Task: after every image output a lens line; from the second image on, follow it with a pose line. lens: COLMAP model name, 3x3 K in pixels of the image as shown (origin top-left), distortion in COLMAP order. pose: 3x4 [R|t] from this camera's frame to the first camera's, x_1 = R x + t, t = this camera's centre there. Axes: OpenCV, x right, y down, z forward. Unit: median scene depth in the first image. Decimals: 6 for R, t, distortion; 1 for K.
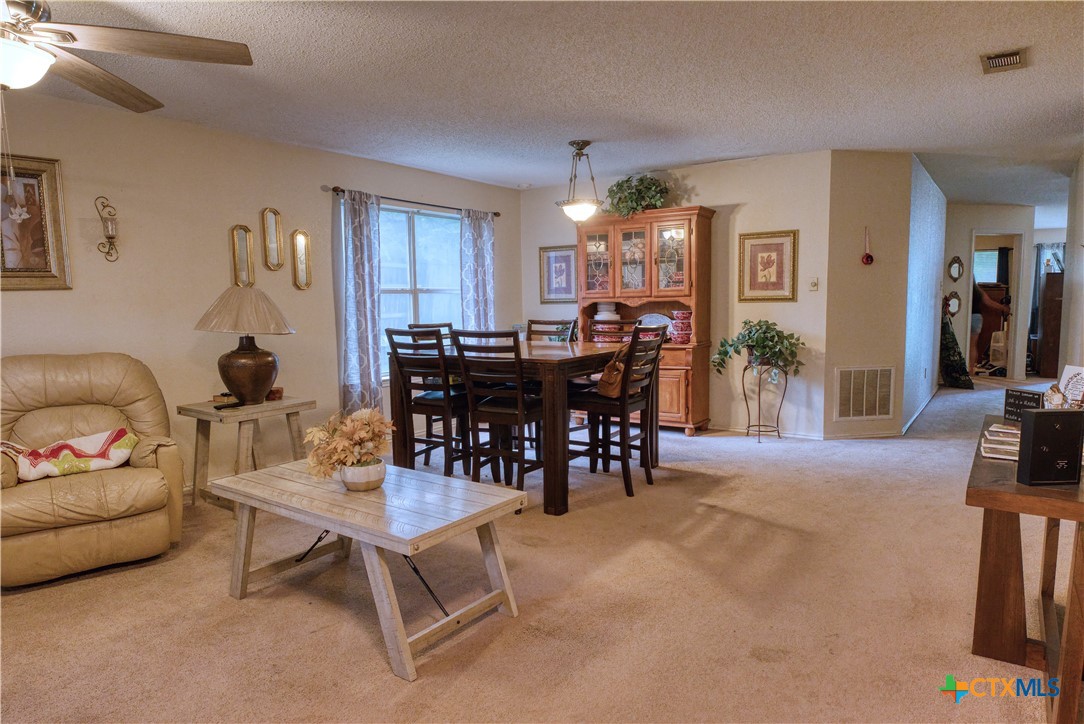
lens RADIAL K [[672.1, 0, 537.1], [0, 672.1, 362.1], [0, 0, 1]] dist [-0.027010, -0.005326]
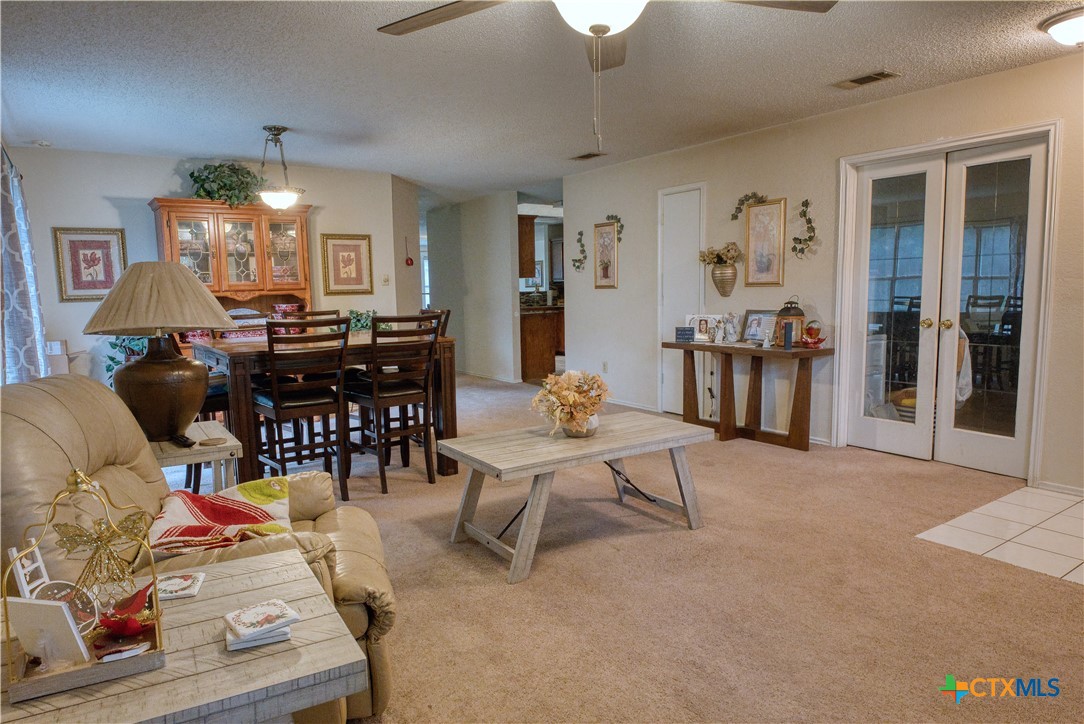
lens RADIAL K [[672.1, 0, 538.7], [0, 672.1, 366.7], [0, 0, 1]] dist [-0.027010, -0.005326]
pose [[0.351234, -0.099645, 0.930970, -0.637430], [0.103229, 0.992380, 0.067272, -0.010464], [-0.930580, 0.072475, 0.358843, 0.288039]]
